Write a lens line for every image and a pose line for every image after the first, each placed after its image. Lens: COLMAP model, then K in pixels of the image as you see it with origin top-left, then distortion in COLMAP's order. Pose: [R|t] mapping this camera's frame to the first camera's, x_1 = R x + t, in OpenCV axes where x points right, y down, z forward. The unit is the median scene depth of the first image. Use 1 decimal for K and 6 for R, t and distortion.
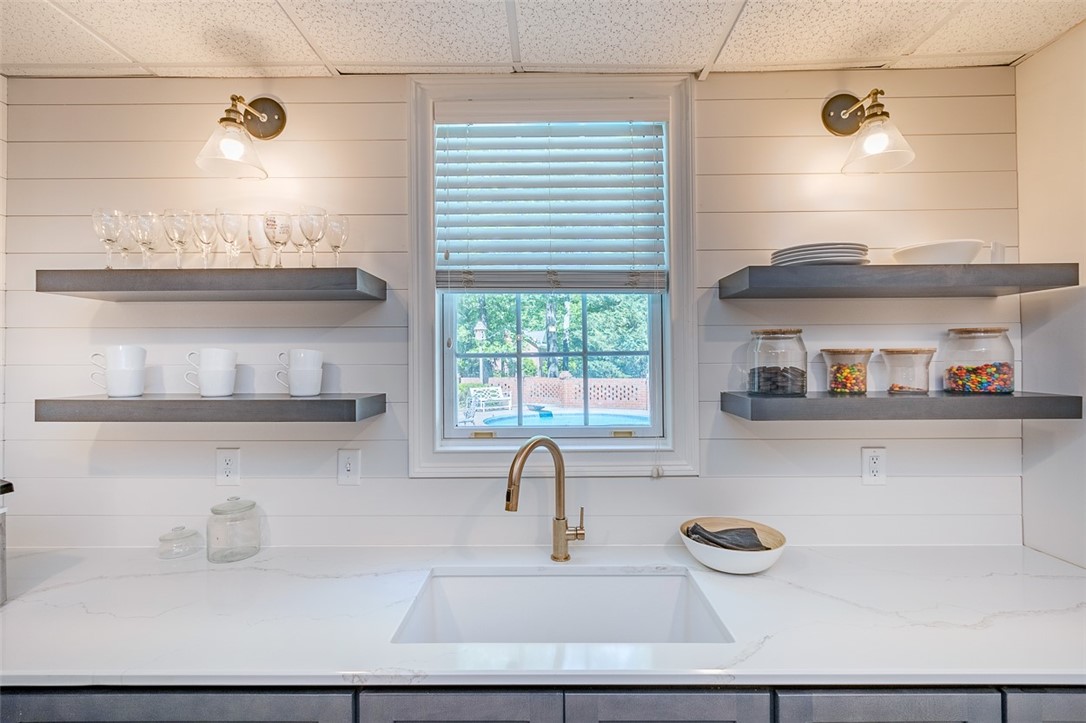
lens RADIAL K [[496.6, 0, 545.0], [0, 496.6, 357.0], [0, 0, 1]] dist [0.004028, -0.000070]
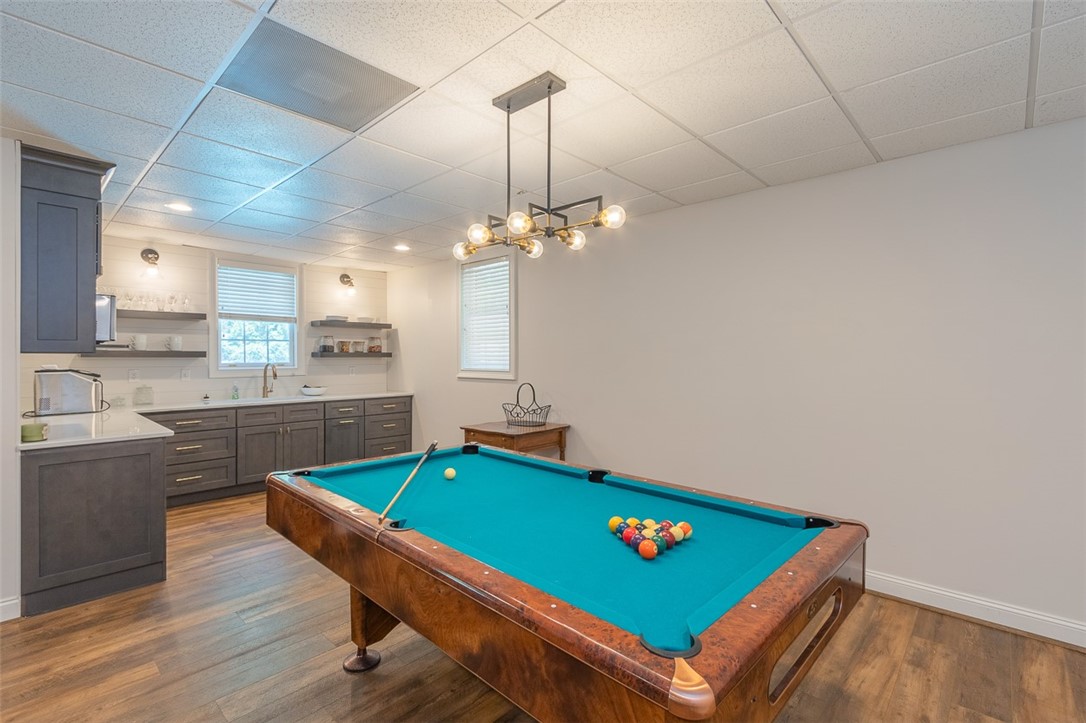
lens RADIAL K [[496.6, 0, 545.0], [0, 496.6, 357.0], [0, 0, 1]] dist [0.004028, -0.000070]
pose [[0.674273, 0.006012, 0.738458, -1.199591], [-0.007399, 0.999972, -0.001385, 0.100795], [-0.738445, -0.004530, 0.674298, -2.760192]]
